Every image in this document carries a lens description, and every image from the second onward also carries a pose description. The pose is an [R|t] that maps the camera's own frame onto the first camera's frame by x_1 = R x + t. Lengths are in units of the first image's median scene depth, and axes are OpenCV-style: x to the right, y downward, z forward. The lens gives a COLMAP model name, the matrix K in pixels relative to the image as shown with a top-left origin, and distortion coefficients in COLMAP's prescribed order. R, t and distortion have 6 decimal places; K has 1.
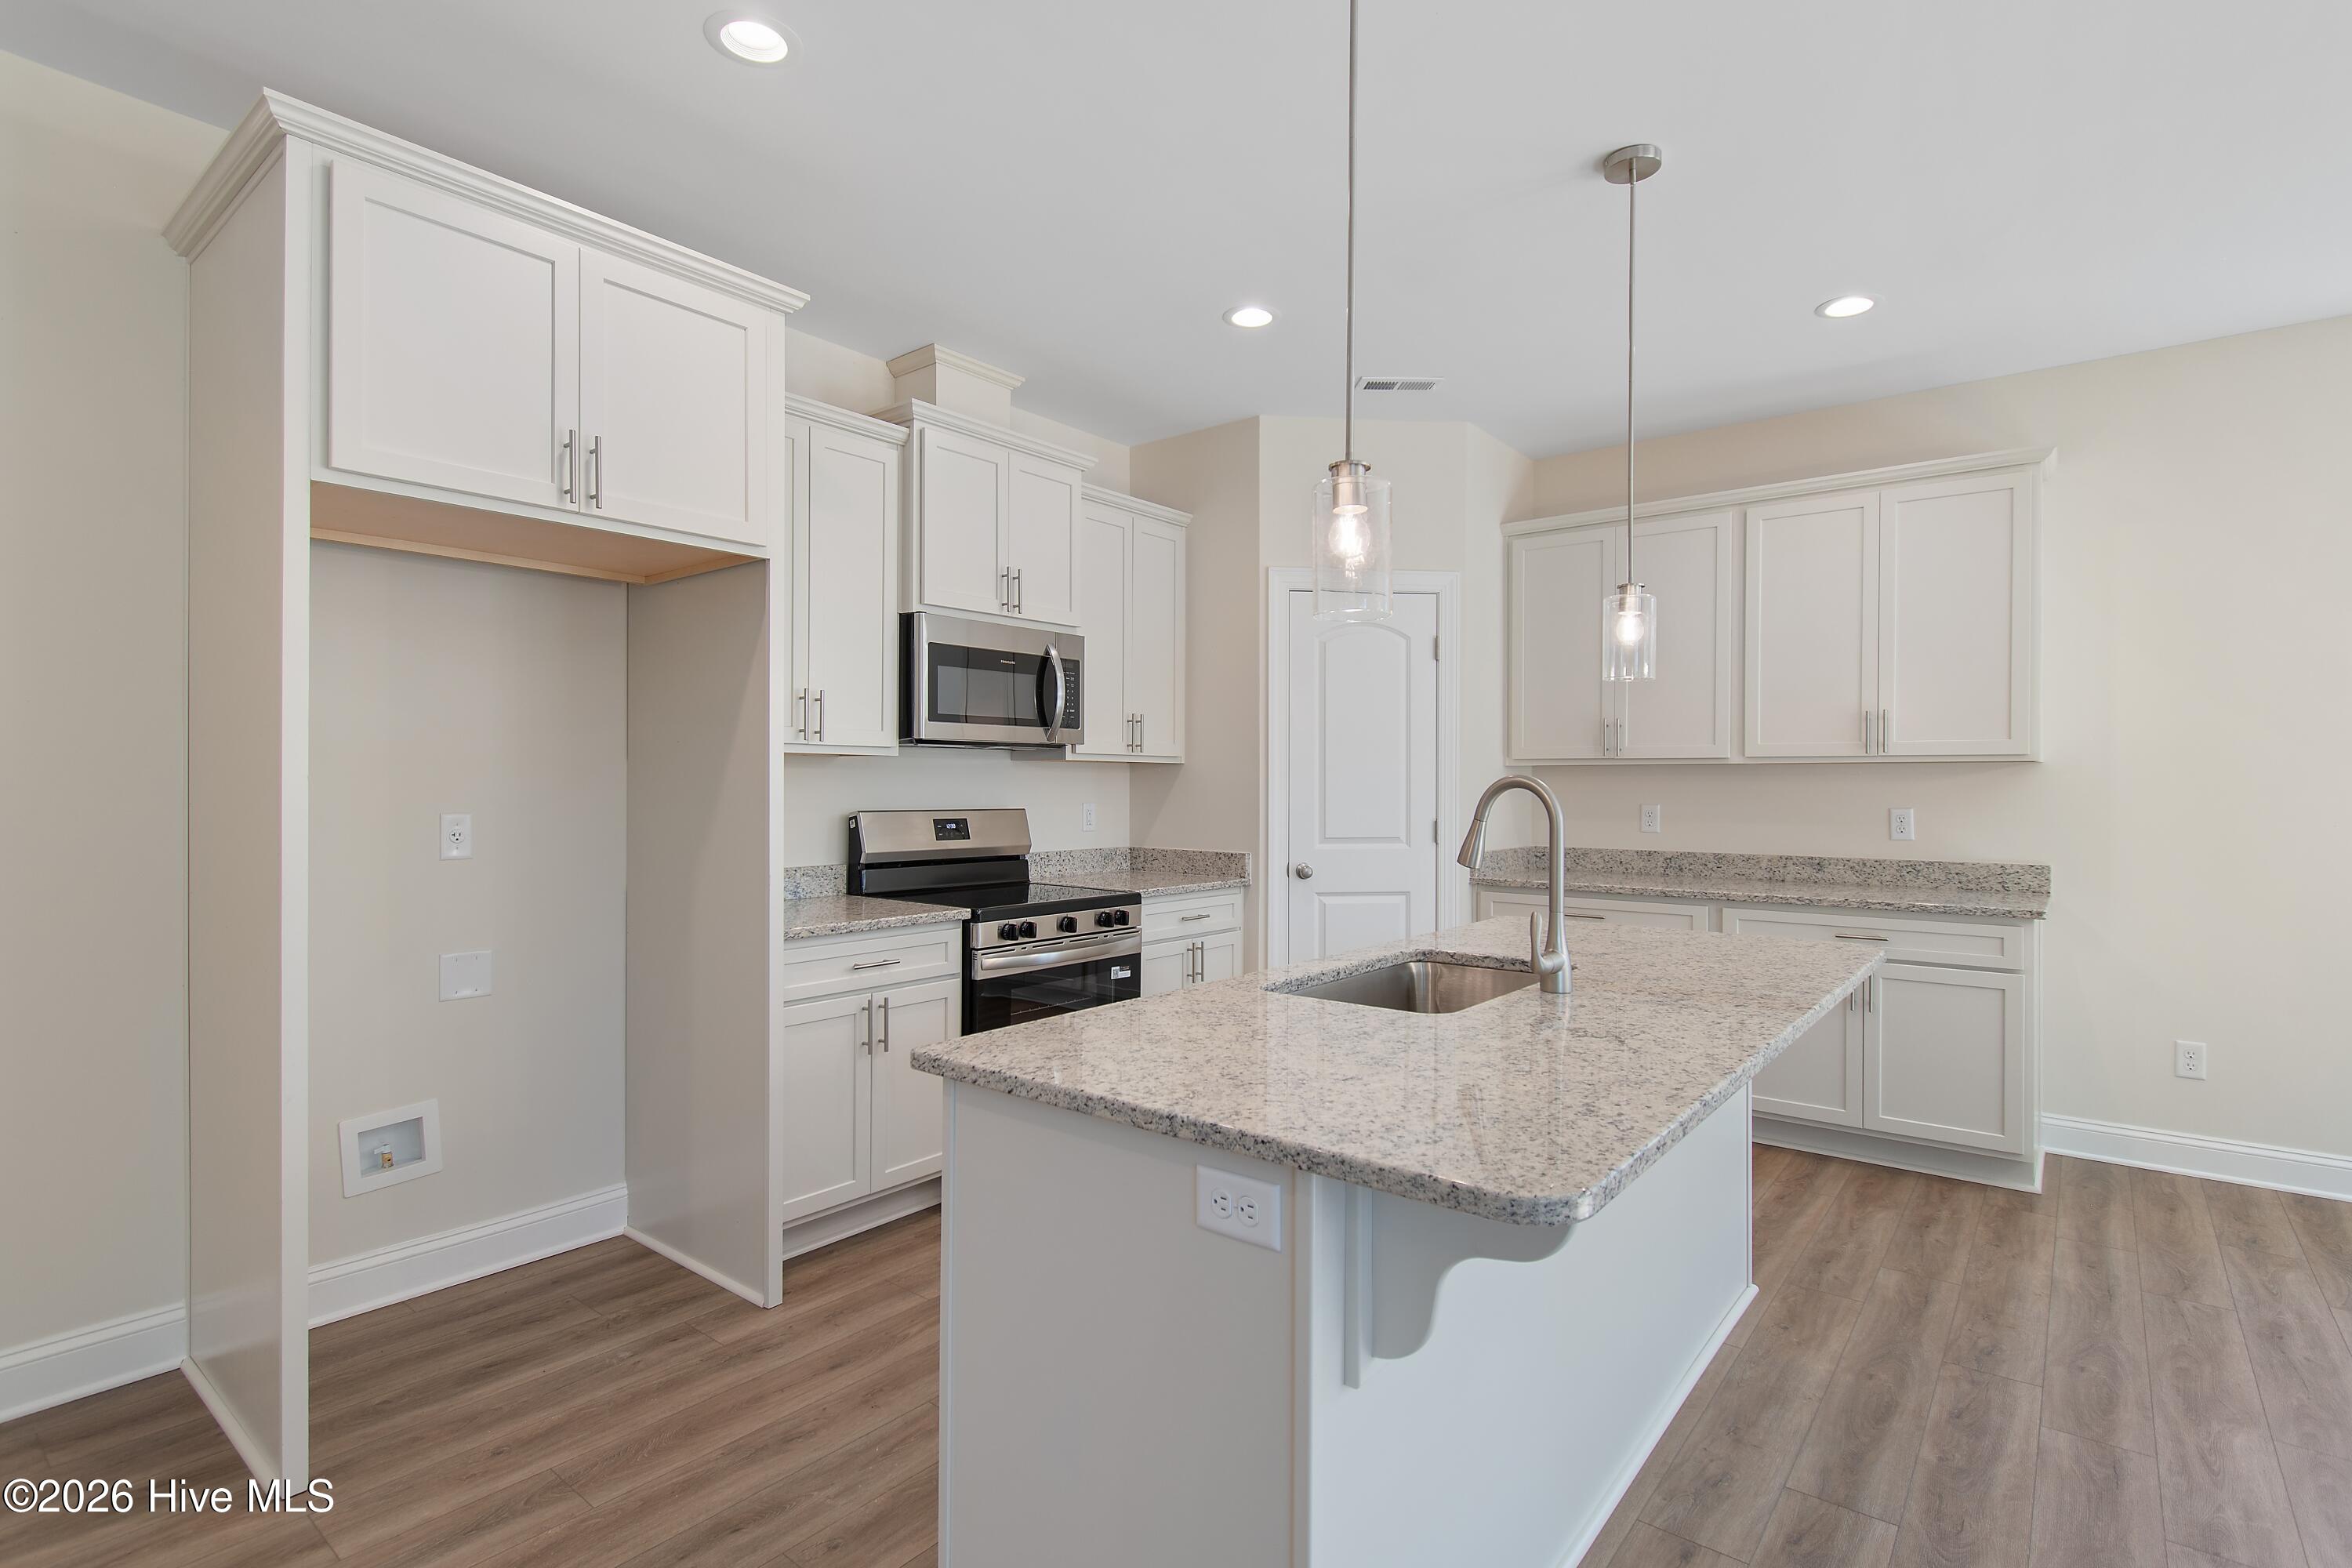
lens RADIAL K [[1141.1, 0, 1179.9], [0, 1141.1, 780.9], [0, 0, 1]] dist [0.007063, -0.005537]
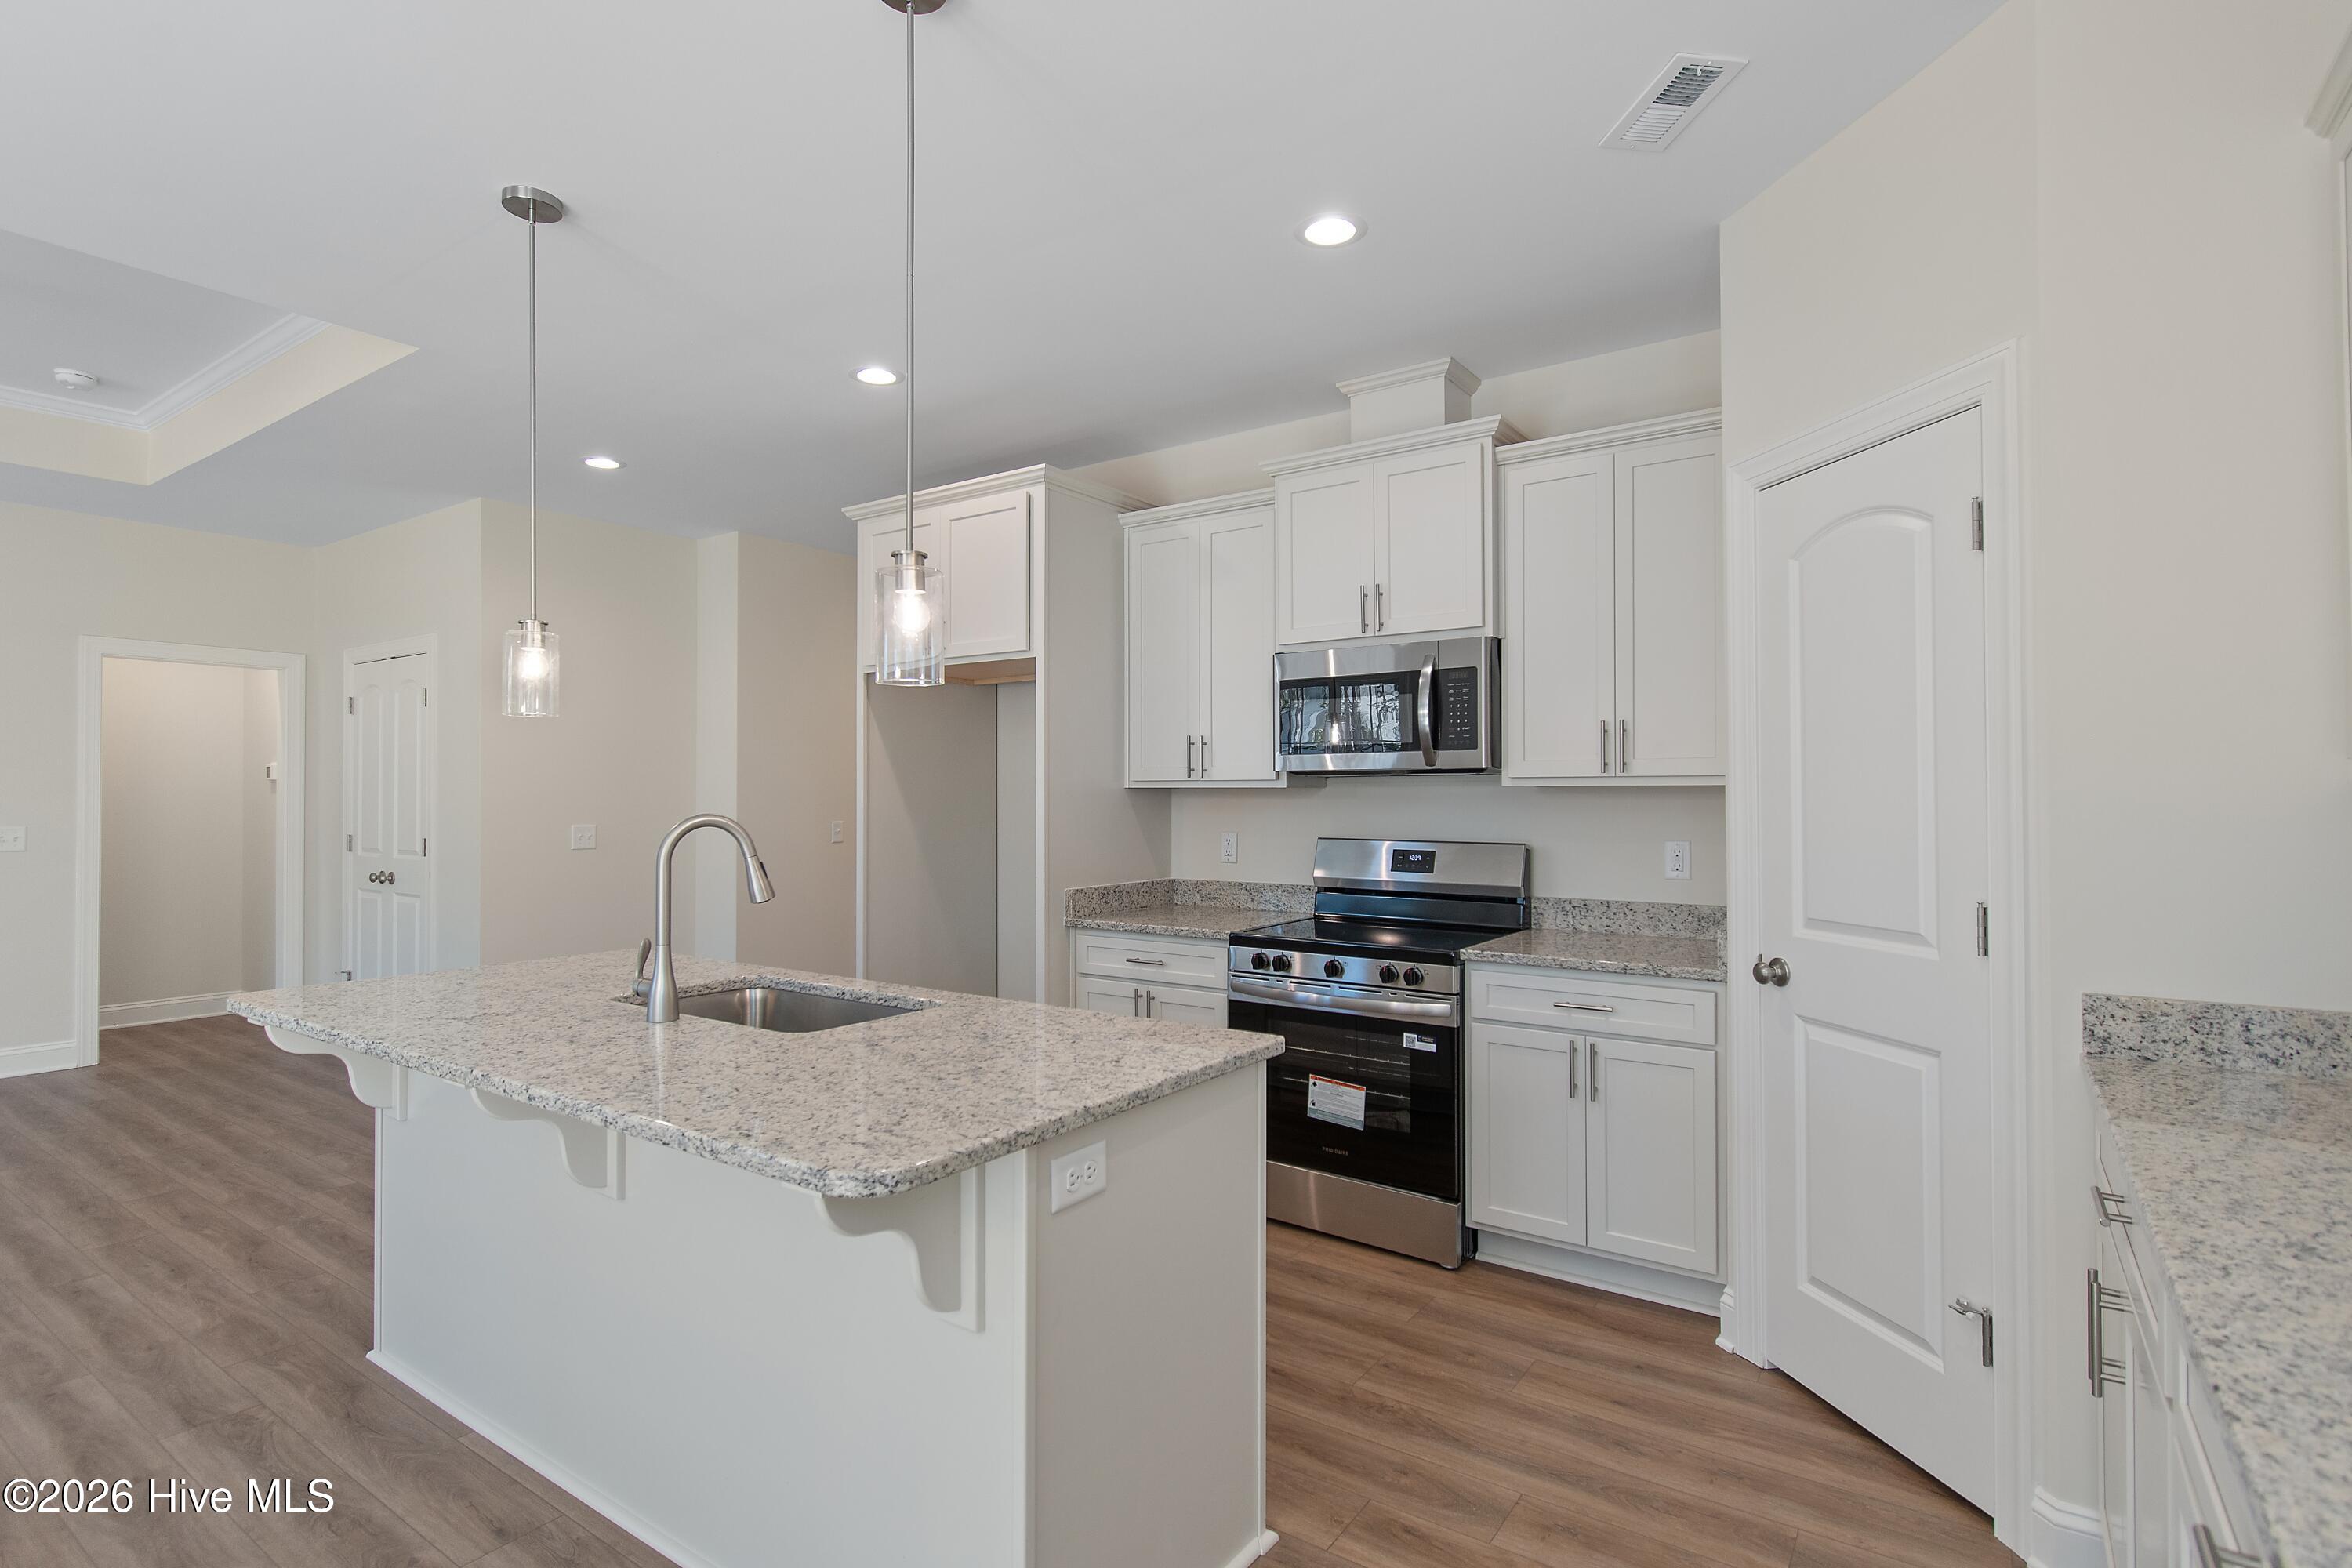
lens RADIAL K [[1141.1, 0, 1179.3], [0, 1141.1, 788.2], [0, 0, 1]] dist [0.007063, -0.005537]
pose [[0.067902, -0.011263, -0.997628, 0.776550], [0.002575, 0.999935, -0.011113, -0.009138], [0.997689, -0.001815, 0.067926, 0.772692]]
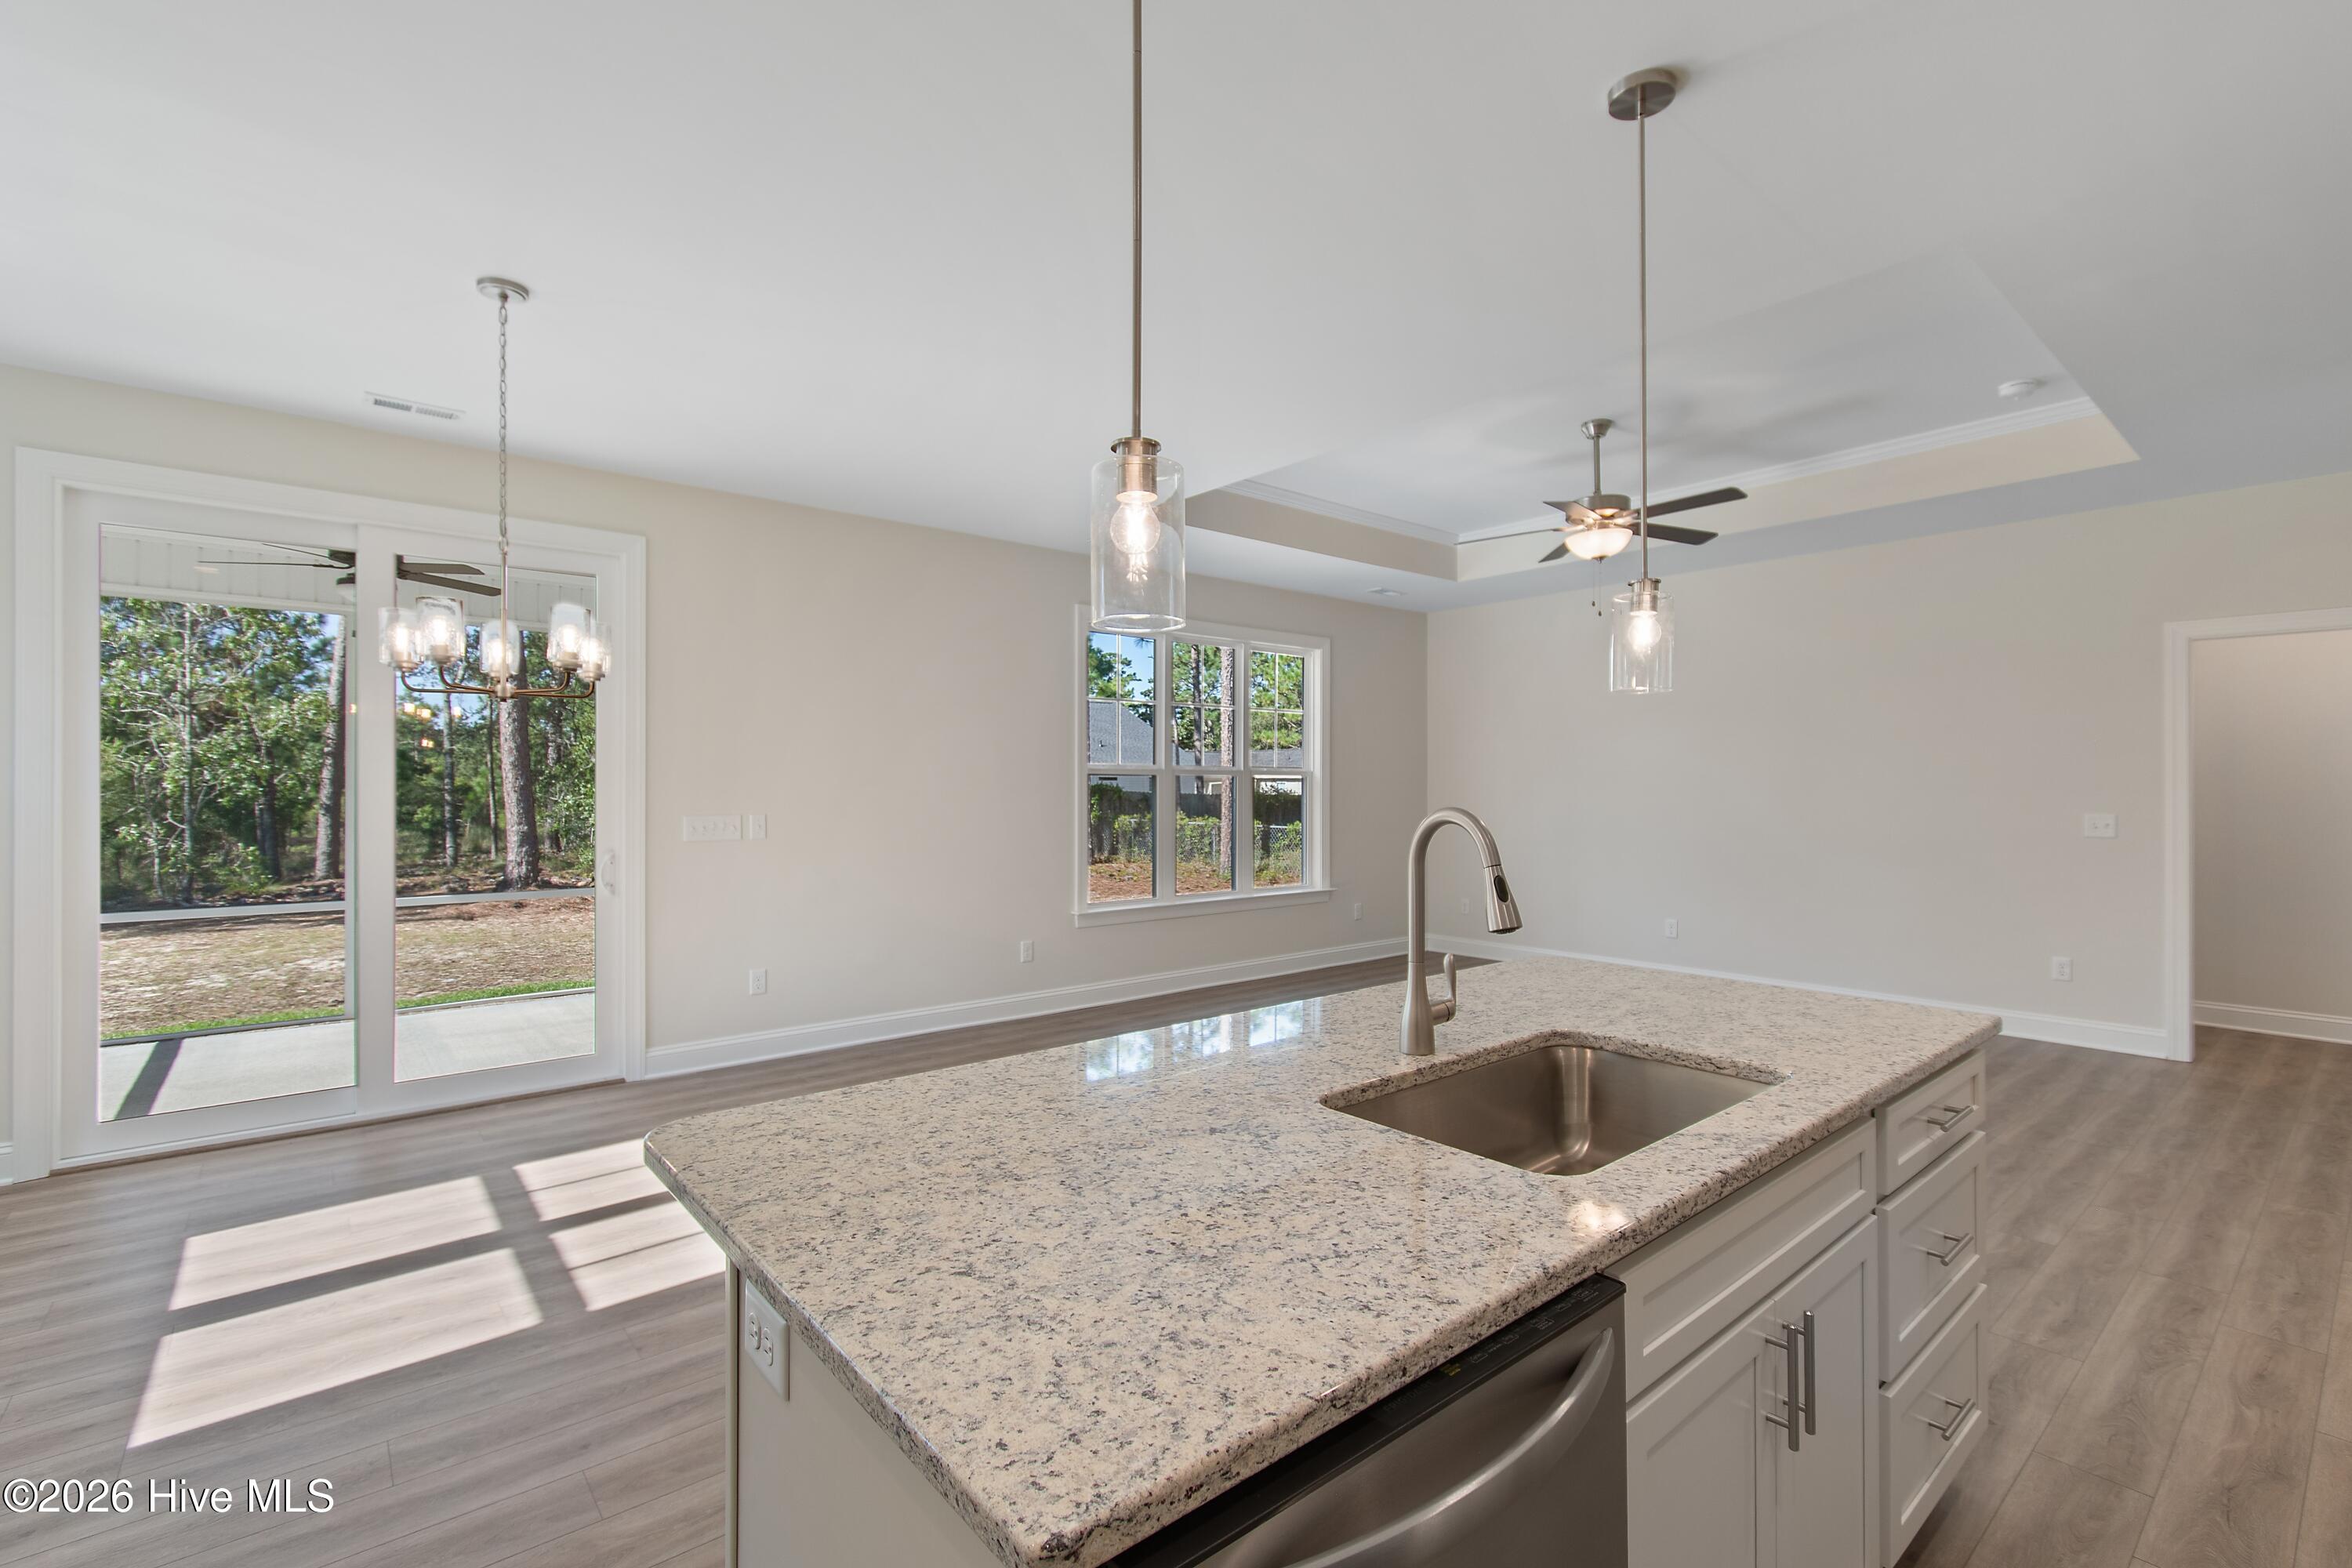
lens RADIAL K [[1041.1, 0, 1178.5], [0, 1041.1, 785.9], [0, 0, 1]] dist [0.004410, -0.001219]
pose [[-0.980398, -0.003543, 0.196993, 0.191477], [-0.003942, 0.999991, -0.001634, -0.011063], [-0.196985, -0.002378, -0.980404, 1.007080]]
